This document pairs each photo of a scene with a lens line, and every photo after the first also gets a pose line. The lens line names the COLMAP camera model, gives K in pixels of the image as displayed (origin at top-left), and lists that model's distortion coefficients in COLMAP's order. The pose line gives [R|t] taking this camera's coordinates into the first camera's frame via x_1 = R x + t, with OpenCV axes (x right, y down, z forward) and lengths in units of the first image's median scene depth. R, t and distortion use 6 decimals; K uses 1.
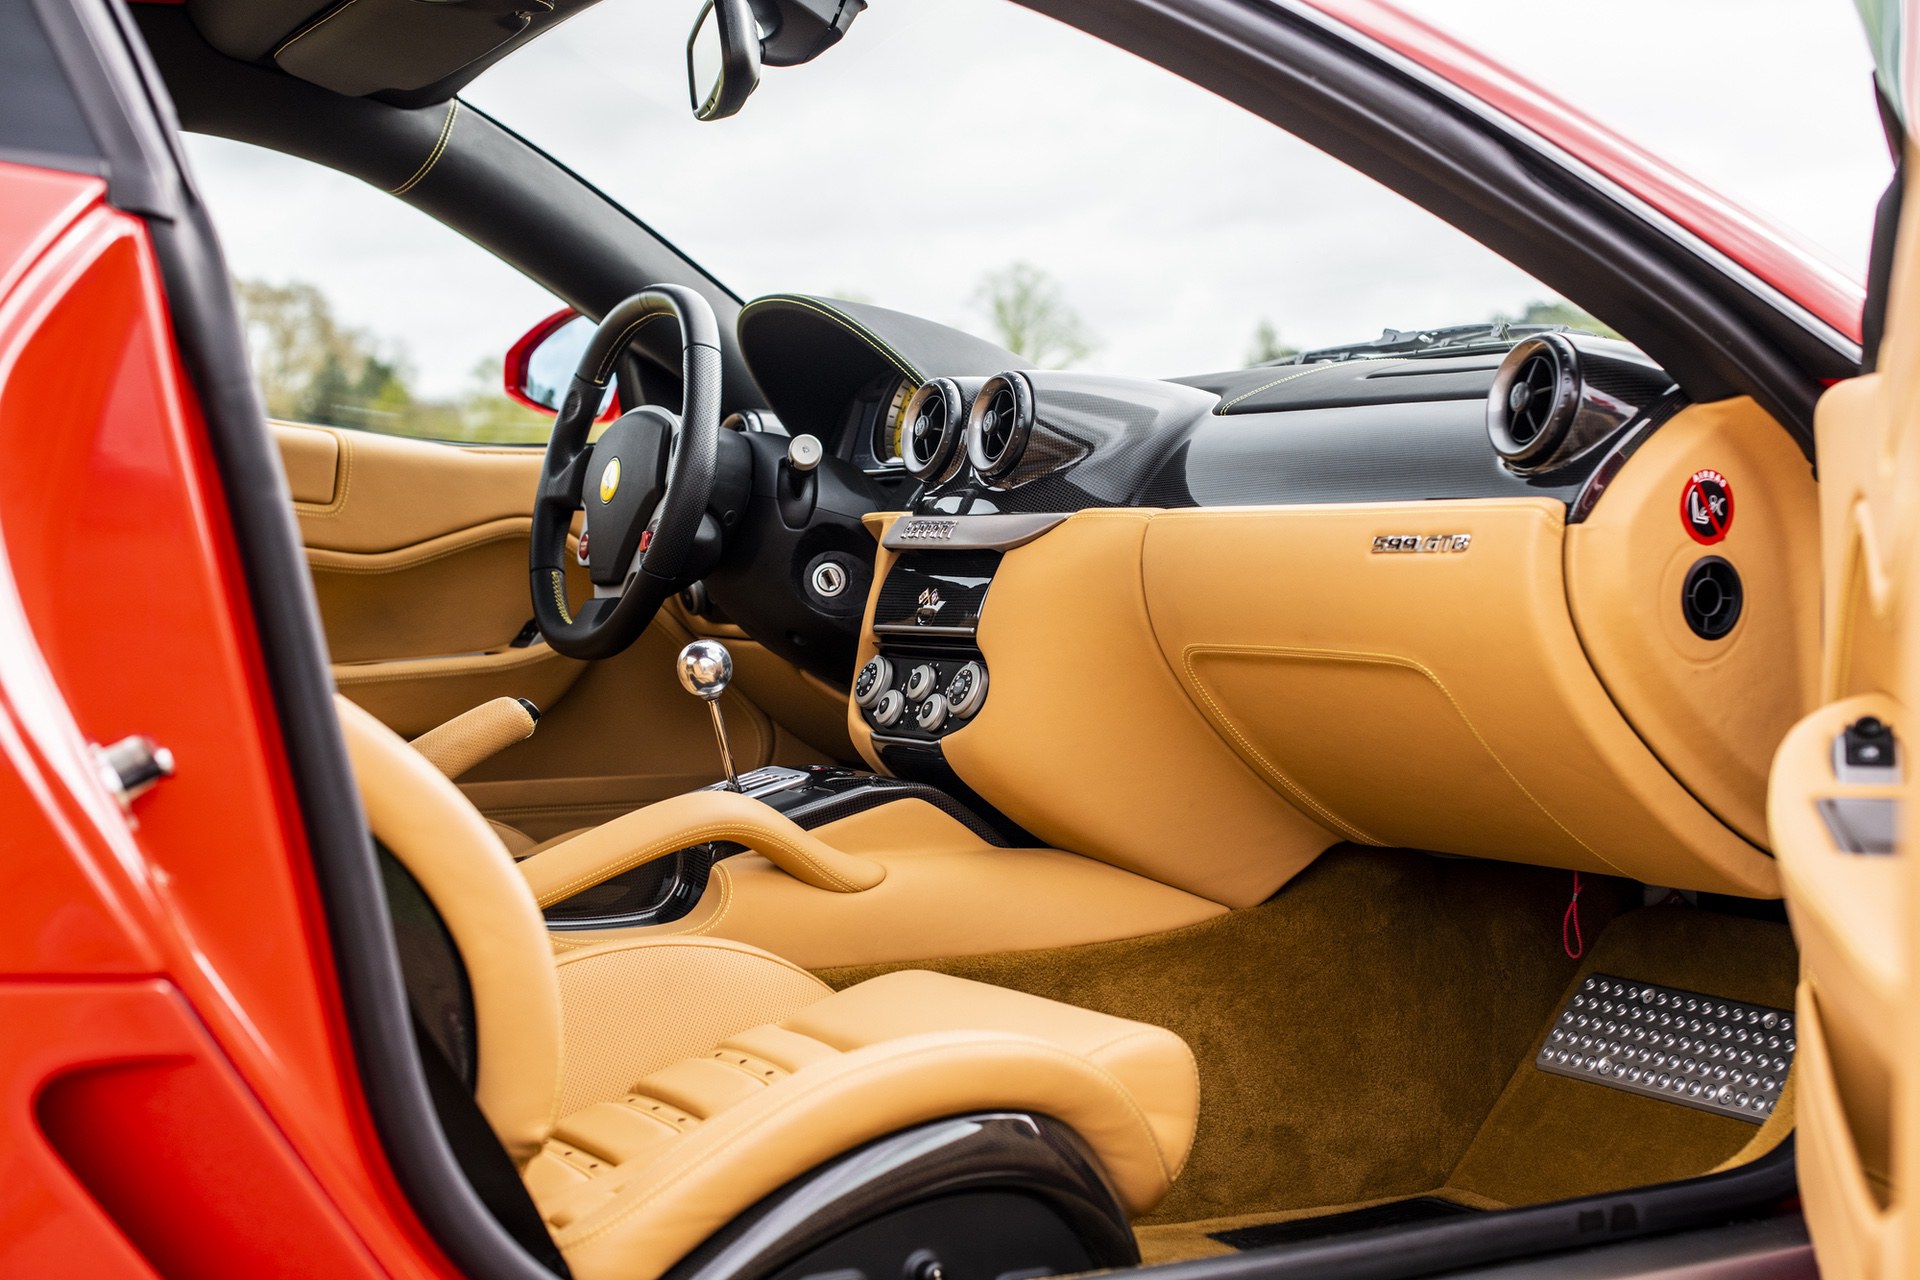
lens RADIAL K [[2924.3, 0, 962.1], [0, 2924.3, 636.4], [0, 0, 1]] dist [-0.127688, 0.000000]
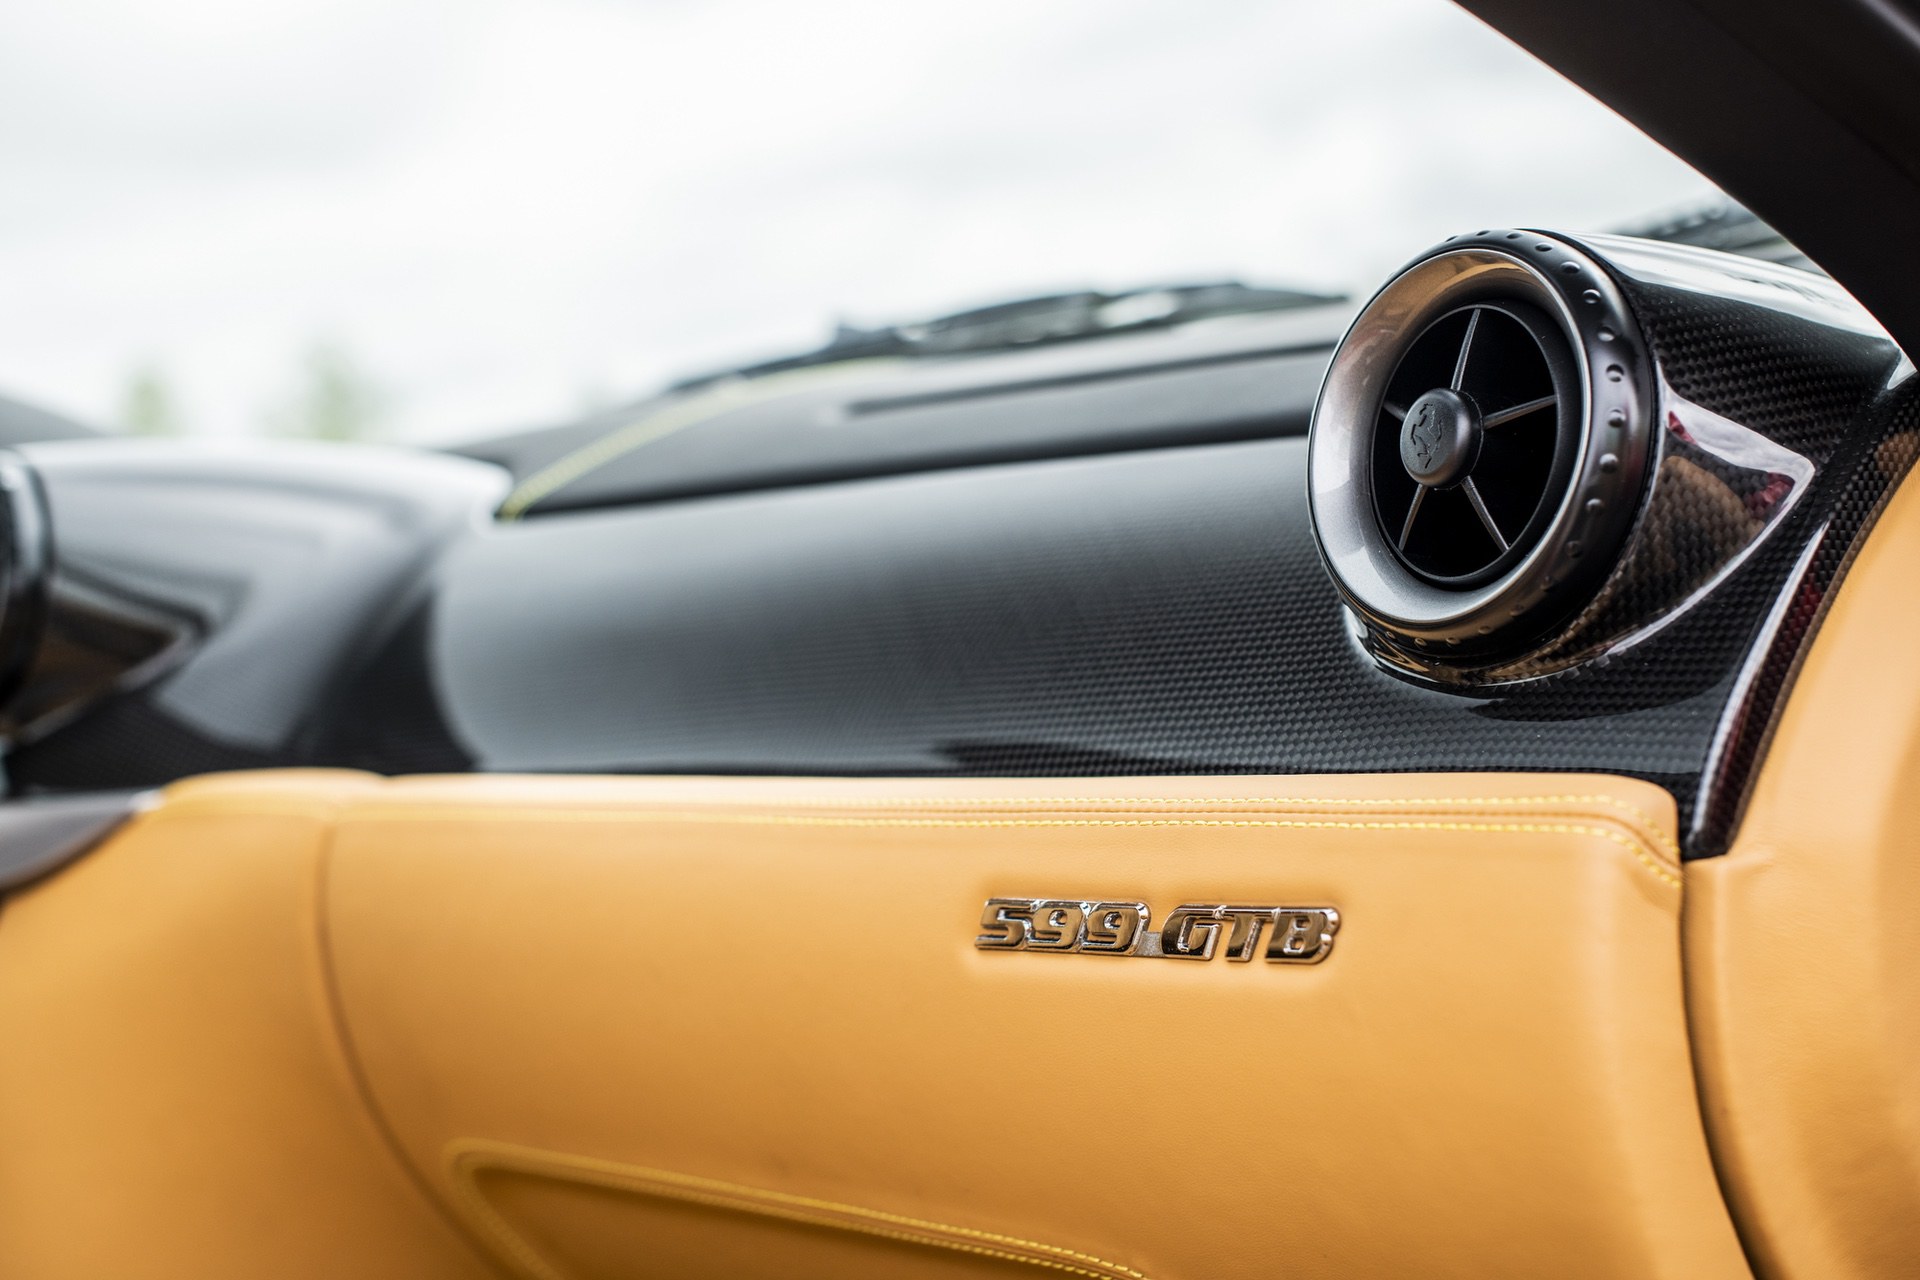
lens RADIAL K [[2924.3, 0, 959.2], [0, 2924.3, 641.3], [0, 0, 1]] dist [-0.127688, 0.000000]
pose [[0.972389, -0.077938, 0.219967, 0.071720], [0.081730, 0.996621, -0.008174, -0.062026], [-0.218586, 0.025926, 0.975473, 0.704952]]
